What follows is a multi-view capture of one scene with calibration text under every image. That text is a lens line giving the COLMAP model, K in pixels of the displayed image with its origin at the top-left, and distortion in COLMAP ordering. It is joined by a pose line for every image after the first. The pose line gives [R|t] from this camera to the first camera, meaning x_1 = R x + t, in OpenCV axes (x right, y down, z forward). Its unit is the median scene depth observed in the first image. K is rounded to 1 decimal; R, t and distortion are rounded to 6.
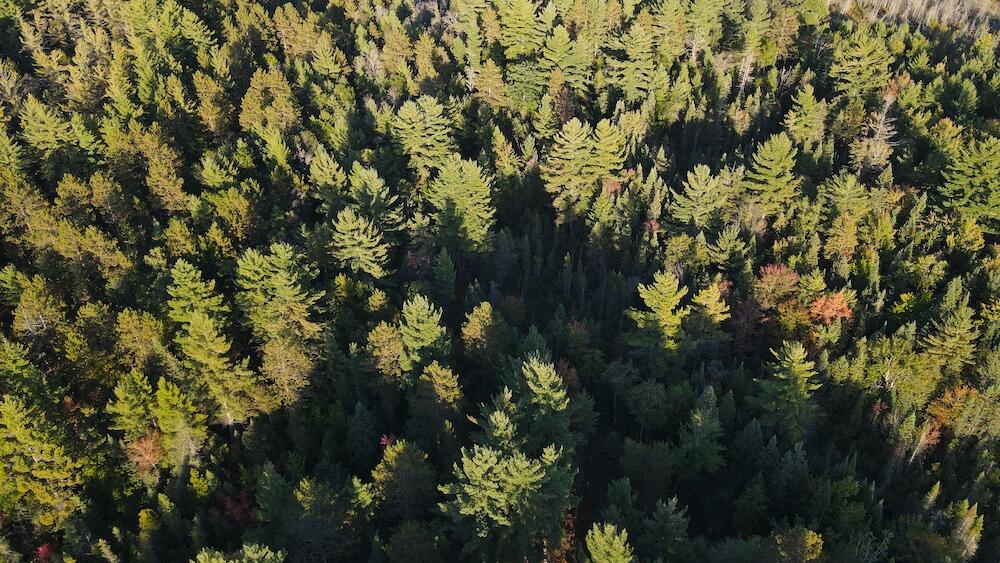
lens RADIAL K [[737.8, 0, 501.5], [0, 737.8, 288.1], [0, 0, 1]] dist [-0.001081, 0.029680]
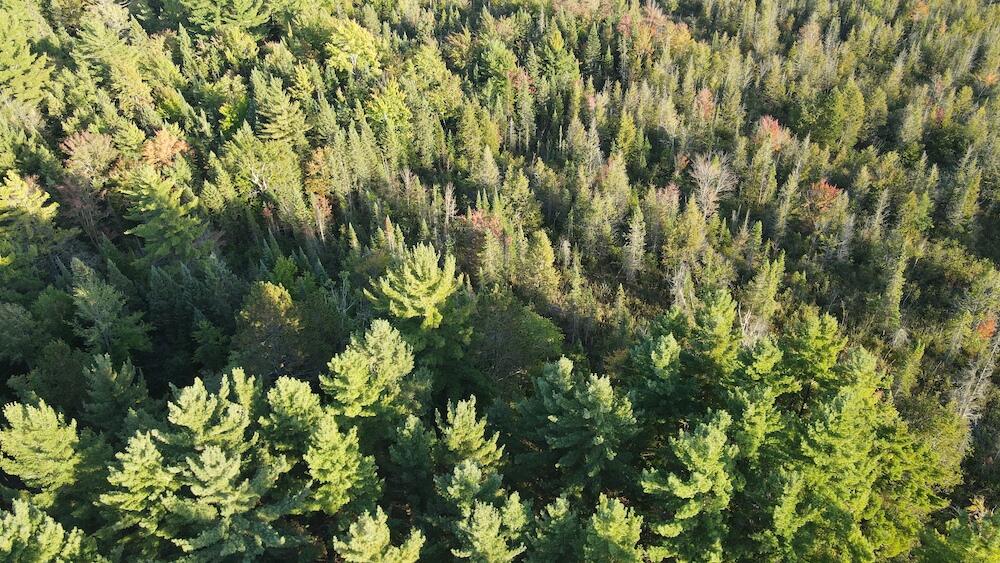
lens RADIAL K [[737.8, 0, 502.1], [0, 737.8, 287.3], [0, 0, 1]] dist [-0.001081, 0.029680]
pose [[0.553174, -0.518320, 0.652183, 0.011997], [0.515107, 0.828088, 0.221212, 0.171623], [-0.654724, 0.213575, 0.725067, 0.134714]]
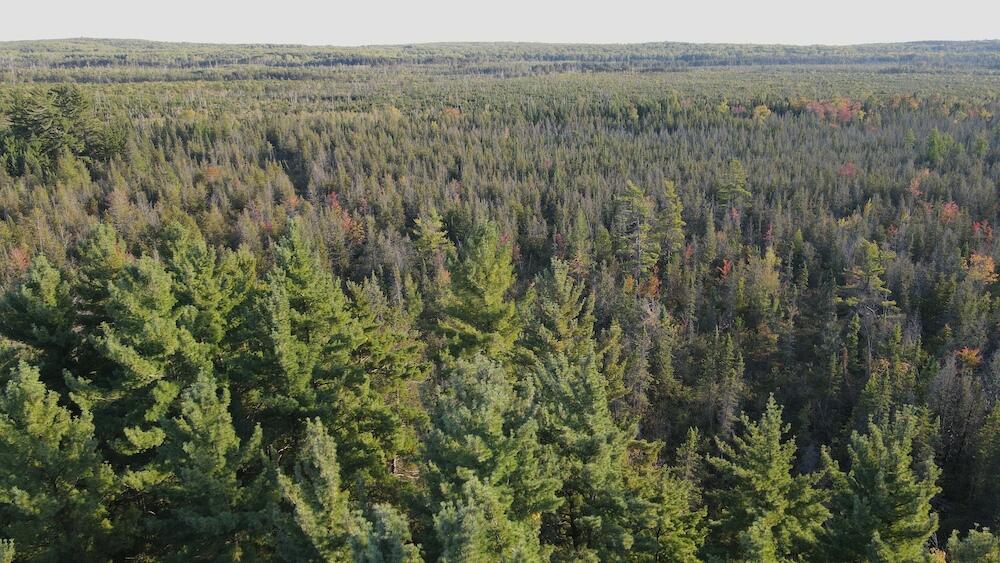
lens RADIAL K [[737.8, 0, 502.2], [0, 737.8, 287.2], [0, 0, 1]] dist [-0.001081, 0.029680]
pose [[-0.291233, -0.301843, 0.907785, 0.004058], [0.590309, 0.690021, 0.418816, 0.326976], [-0.752807, 0.657847, -0.022776, 0.257774]]
